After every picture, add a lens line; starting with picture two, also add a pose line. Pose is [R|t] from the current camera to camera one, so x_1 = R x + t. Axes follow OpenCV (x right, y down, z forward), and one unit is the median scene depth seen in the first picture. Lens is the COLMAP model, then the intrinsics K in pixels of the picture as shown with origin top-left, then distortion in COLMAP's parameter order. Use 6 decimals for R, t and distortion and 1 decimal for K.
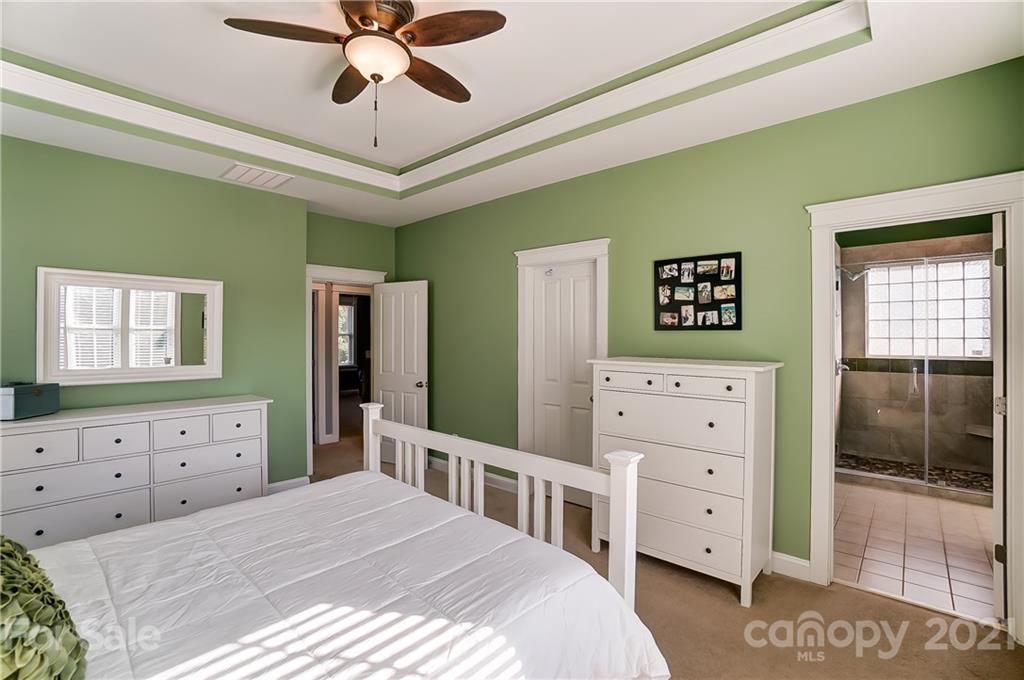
lens RADIAL K [[454.4, 0, 506.8], [0, 454.4, 336.3], [0, 0, 1]] dist [-0.060158, 0.019620]
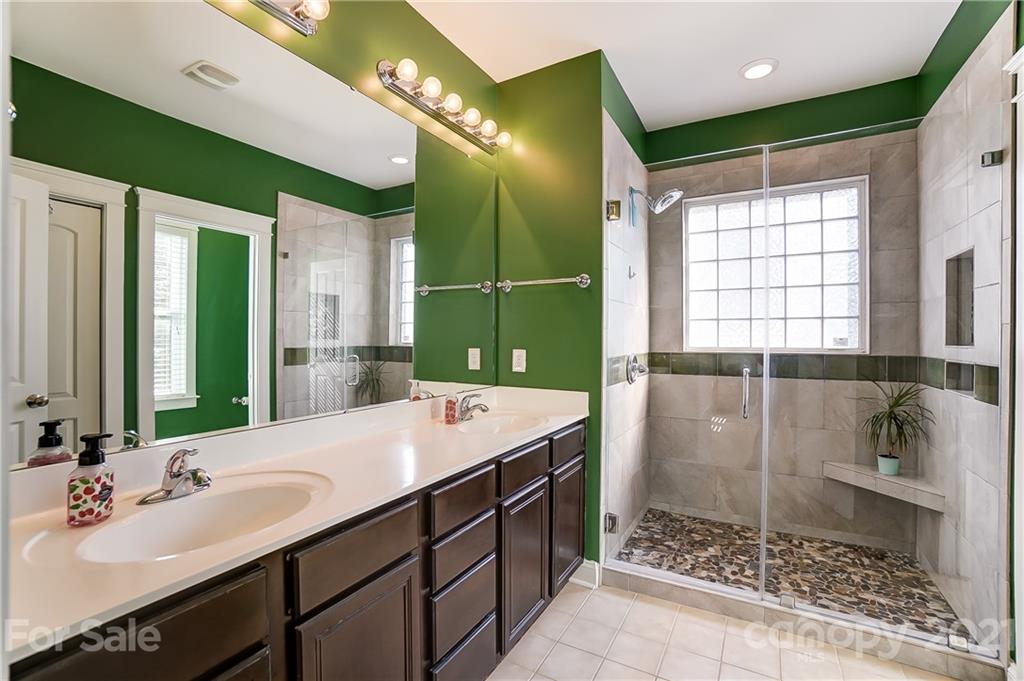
lens RADIAL K [[454.4, 0, 508.5], [0, 454.4, 338.2], [0, 0, 1]] dist [-0.060158, 0.019620]
pose [[0.975206, 0.006592, 0.221203, 0.471095], [-0.007088, 0.999974, 0.001448, 0.032802], [-0.221187, -0.002980, 0.975227, 0.476792]]
